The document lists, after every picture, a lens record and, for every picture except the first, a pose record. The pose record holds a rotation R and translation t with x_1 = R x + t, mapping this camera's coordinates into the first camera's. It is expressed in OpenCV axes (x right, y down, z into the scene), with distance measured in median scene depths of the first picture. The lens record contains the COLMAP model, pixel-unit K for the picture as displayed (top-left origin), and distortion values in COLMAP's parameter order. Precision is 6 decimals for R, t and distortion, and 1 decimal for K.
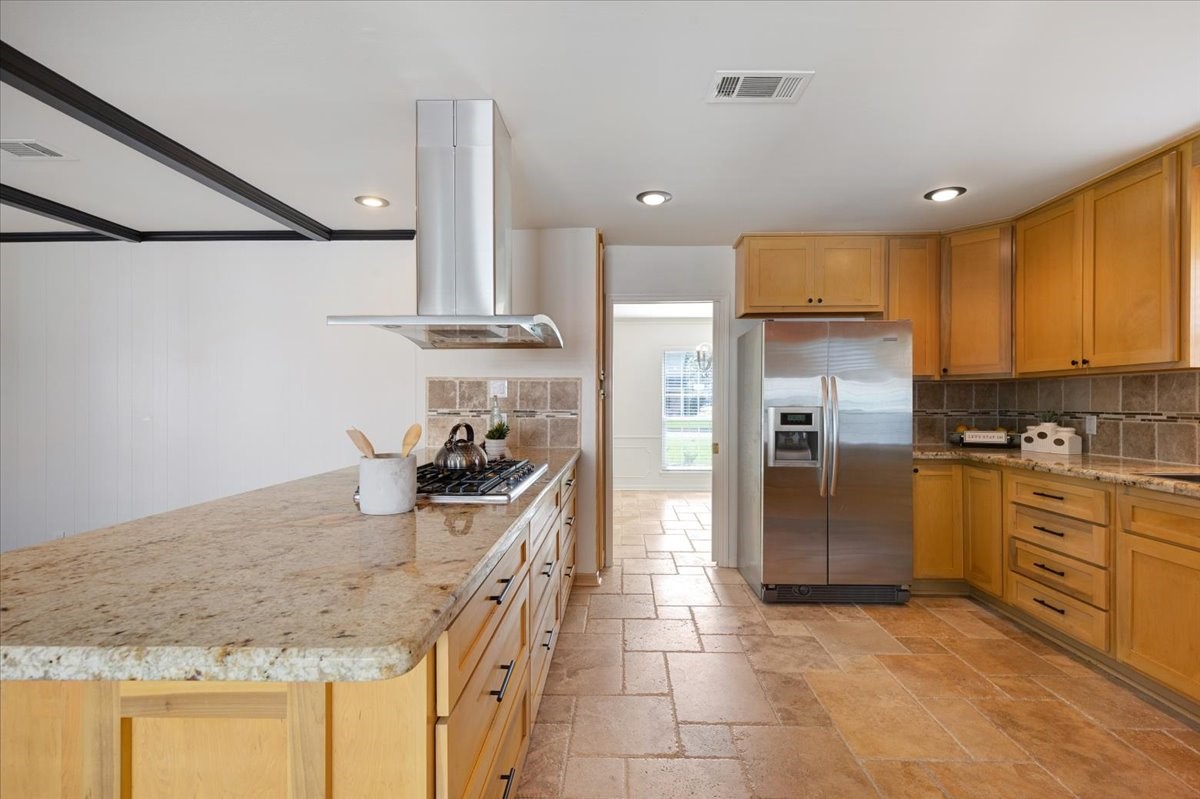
lens RADIAL K [[558.6, 0, 605.3], [0, 558.6, 403.5], [0, 0, 1]] dist [0.003496, 0.000857]
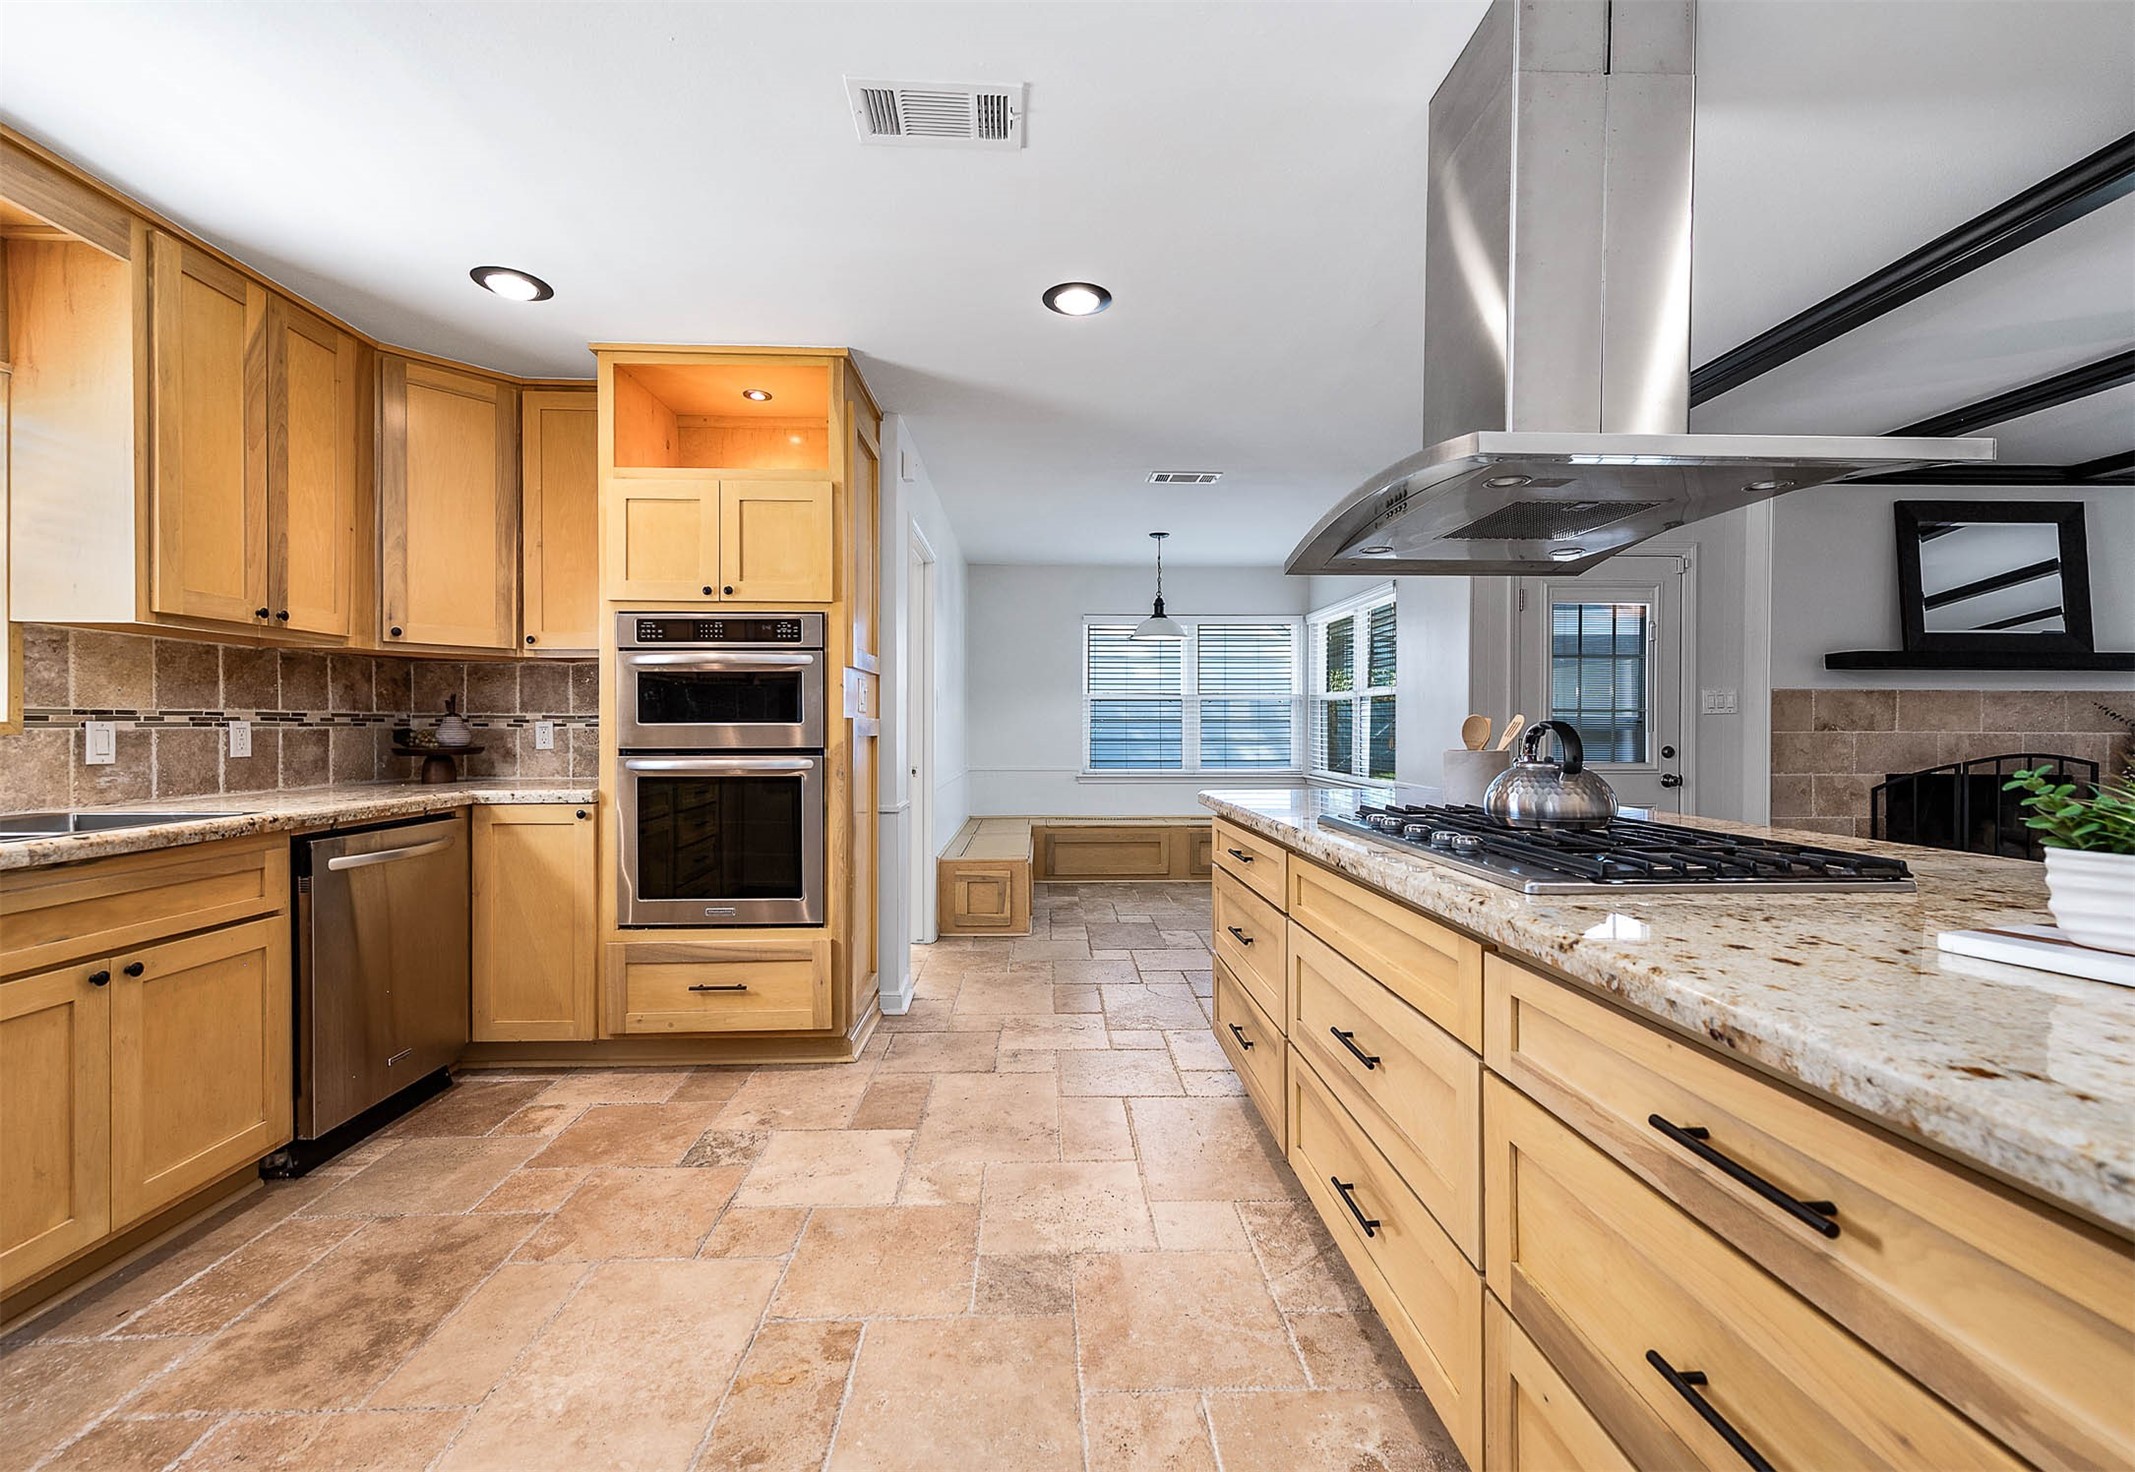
lens RADIAL K [[911.4, 0, 1065.5], [0, 911.4, 731.7], [0, 0, 1]] dist [0.000839, -0.000090]
pose [[-0.997177, 0.001092, -0.075086, 0.141110], [0.000360, 0.999952, 0.009756, 0.027876], [0.075093, 0.009701, -0.997129, 1.285739]]
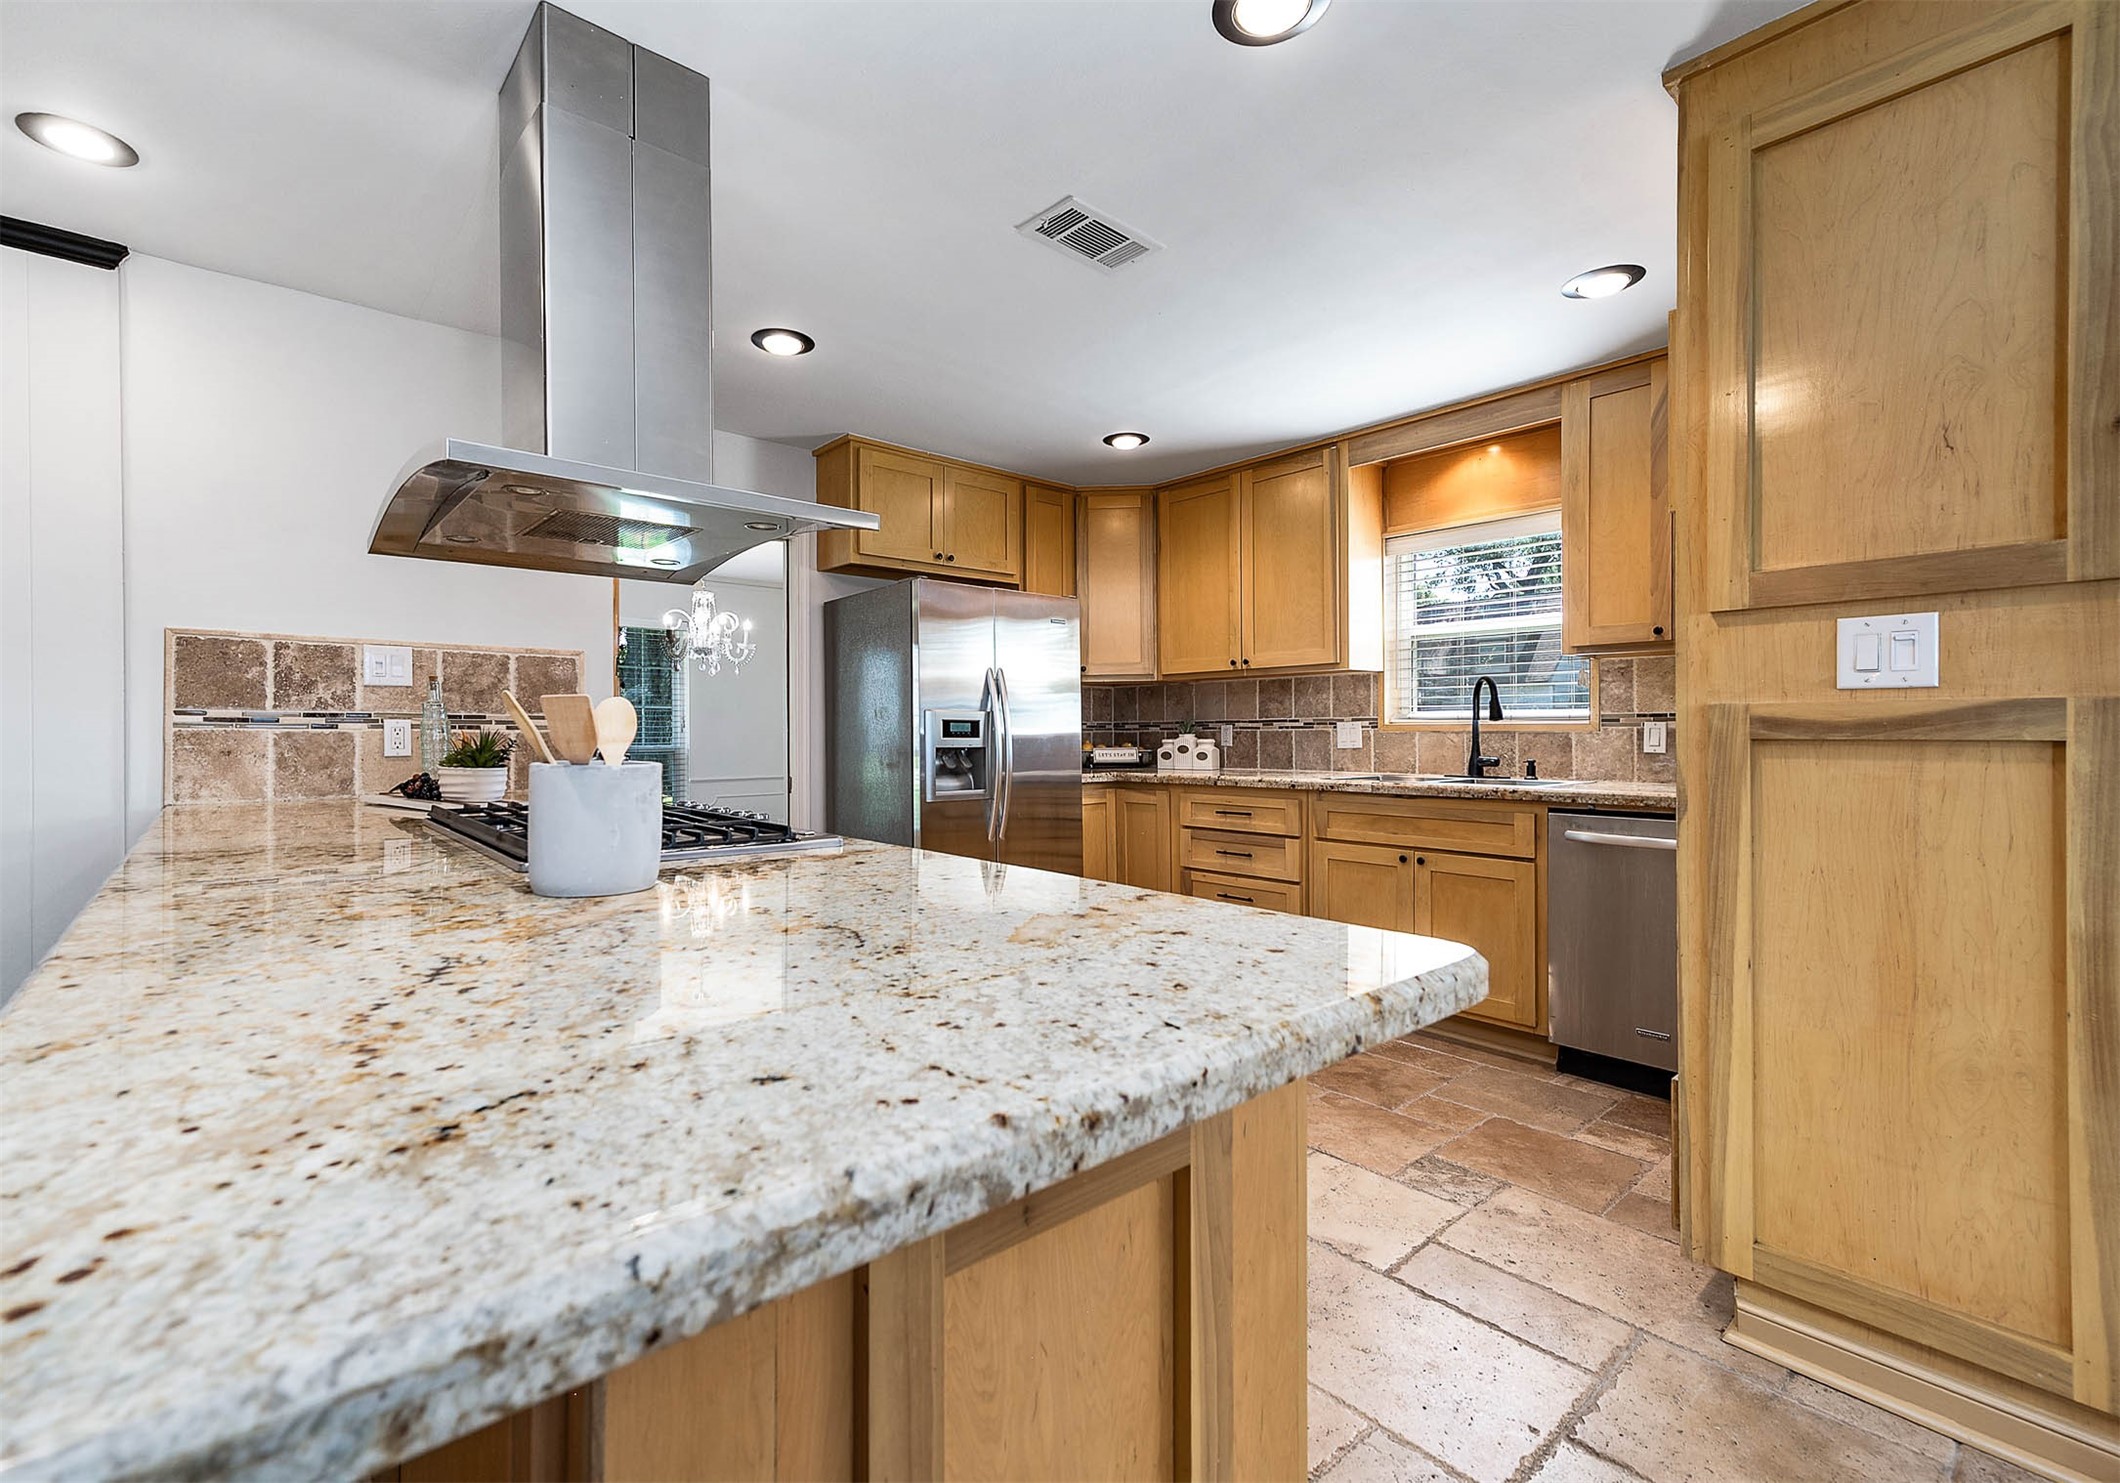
lens RADIAL K [[940.7, 0, 1009.1], [0, 940.7, 731.9], [0, 0, 1]] dist [0.010913, -0.000223]
pose [[0.751129, -0.000121, 0.660156, -0.395763], [0.003890, 0.999983, -0.004243, 0.040168], [-0.660144, 0.005755, 0.751117, 0.122449]]
